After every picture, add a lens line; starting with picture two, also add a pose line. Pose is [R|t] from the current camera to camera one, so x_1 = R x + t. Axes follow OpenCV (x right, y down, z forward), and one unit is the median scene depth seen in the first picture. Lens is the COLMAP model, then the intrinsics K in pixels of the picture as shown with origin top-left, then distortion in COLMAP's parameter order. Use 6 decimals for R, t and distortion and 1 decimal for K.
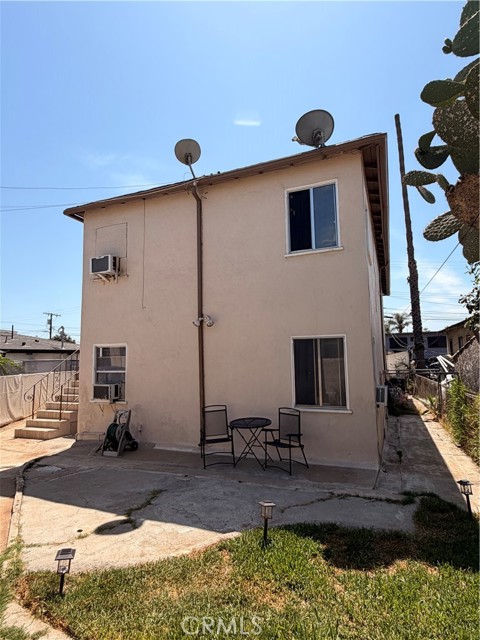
lens RADIAL K [[357.0, 0, 240.0], [0, 357.0, 320.0], [0, 0, 1]] dist [-0.000467, -0.000567]
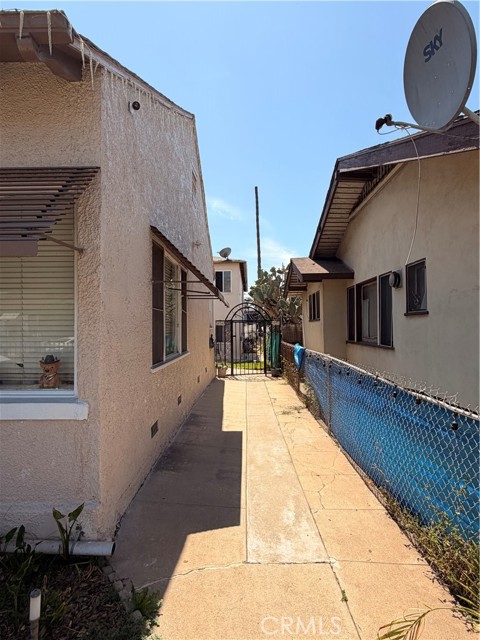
lens RADIAL K [[357.0, 0, 240.0], [0, 357.0, 320.0], [0, 0, 1]] dist [-0.000467, -0.000567]
pose [[0.930378, 0.012273, 0.366397, -0.472833], [-0.043450, 0.996087, 0.076966, -0.126807], [-0.364018, -0.087527, 0.927270, -1.155190]]
